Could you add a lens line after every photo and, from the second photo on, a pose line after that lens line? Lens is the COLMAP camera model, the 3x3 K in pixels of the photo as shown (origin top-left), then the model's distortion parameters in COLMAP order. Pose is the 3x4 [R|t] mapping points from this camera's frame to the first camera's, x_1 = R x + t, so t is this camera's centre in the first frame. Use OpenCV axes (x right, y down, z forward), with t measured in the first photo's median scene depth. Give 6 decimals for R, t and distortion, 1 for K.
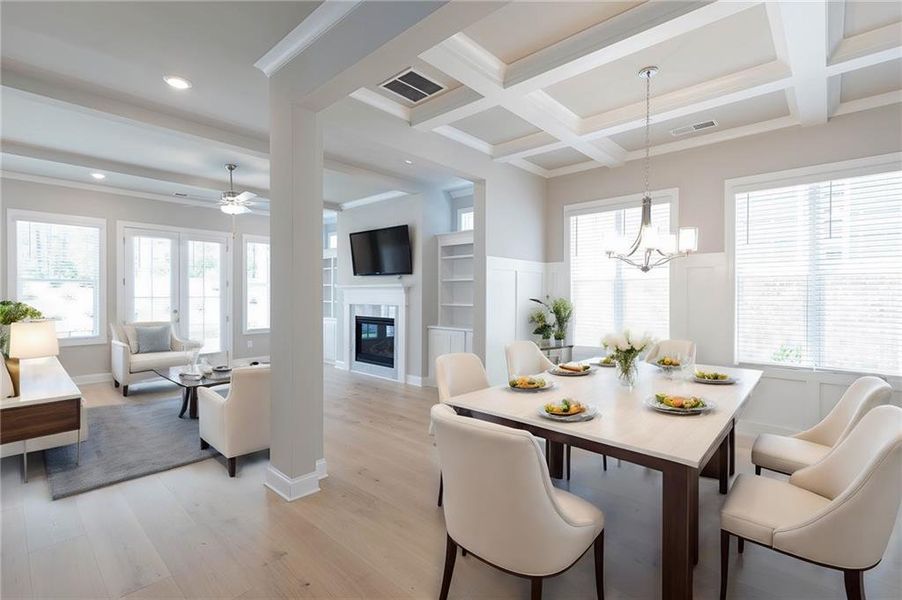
lens RADIAL K [[415.5, 0, 448.3], [0, 415.5, 297.9], [0, 0, 1]] dist [0.022587, 0.000510]
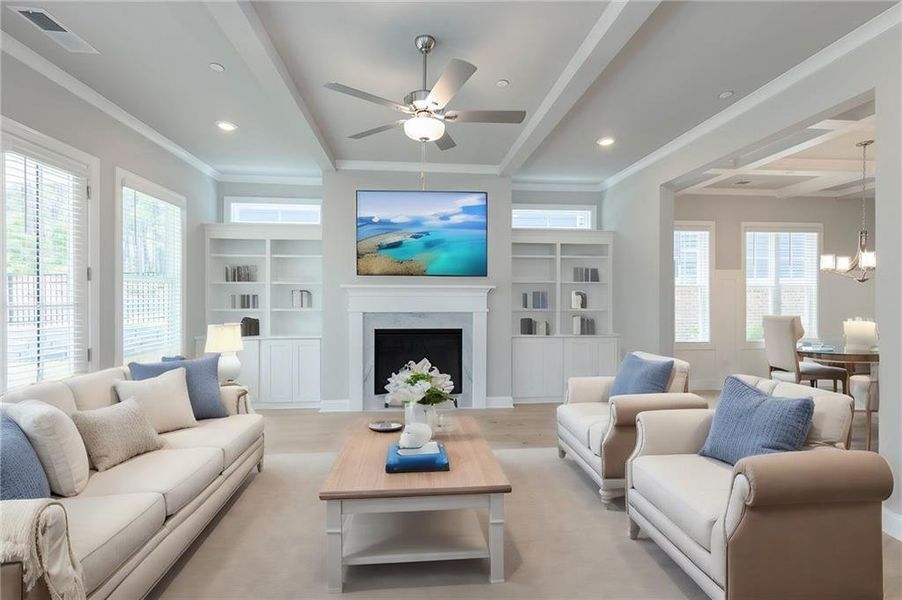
lens RADIAL K [[352.8, 0, 455.1], [0, 352.8, 301.6], [0, 0, 1]] dist [0.001818, -0.000379]
pose [[0.688064, -0.010302, 0.725577, -0.550757], [0.006775, 0.999947, 0.007772, -0.006049], [-0.725618, -0.000432, 0.688097, 0.497134]]
